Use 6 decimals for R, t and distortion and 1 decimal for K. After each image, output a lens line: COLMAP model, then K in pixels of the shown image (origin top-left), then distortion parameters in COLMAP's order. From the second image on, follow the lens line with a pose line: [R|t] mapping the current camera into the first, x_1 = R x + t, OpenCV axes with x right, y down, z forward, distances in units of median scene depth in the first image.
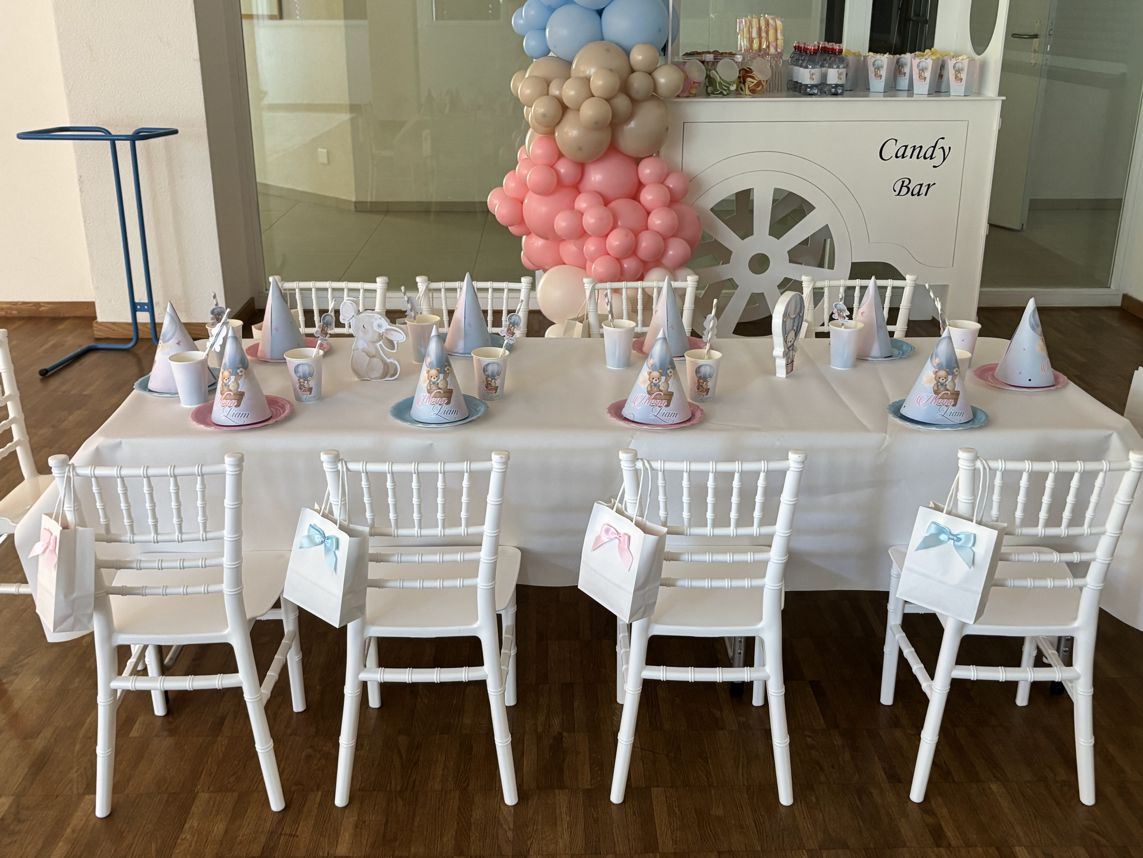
lens RADIAL K [[1163.8, 0, 570.5], [0, 1163.8, 431.5], [0, 0, 1]] dist [0.033597, 0.000000]
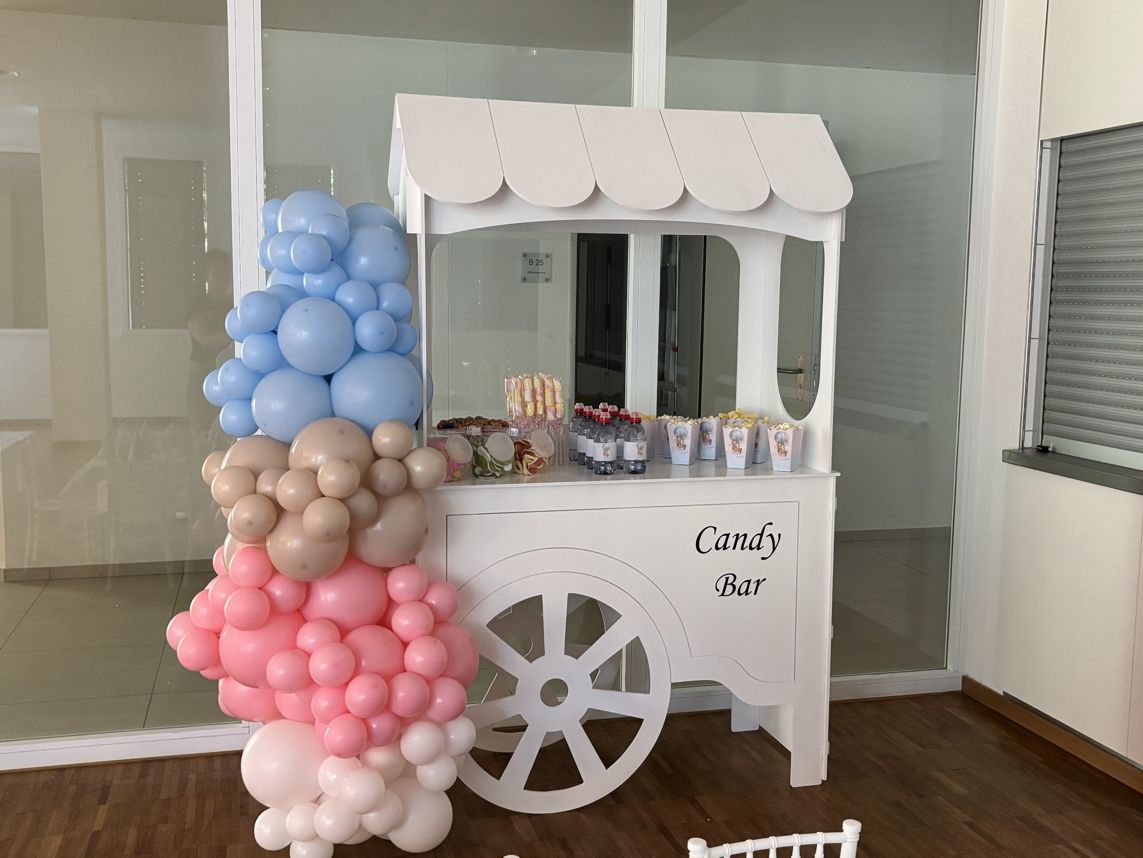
lens RADIAL K [[1163.8, 0, 575.2], [0, 1163.8, 428.9], [0, 0, 1]] dist [0.033597, 0.000000]
pose [[0.970885, -0.017616, 0.238897, 0.000381], [0.073910, 0.970665, -0.228795, -0.141678], [-0.227858, 0.239790, 0.943706, 0.265332]]
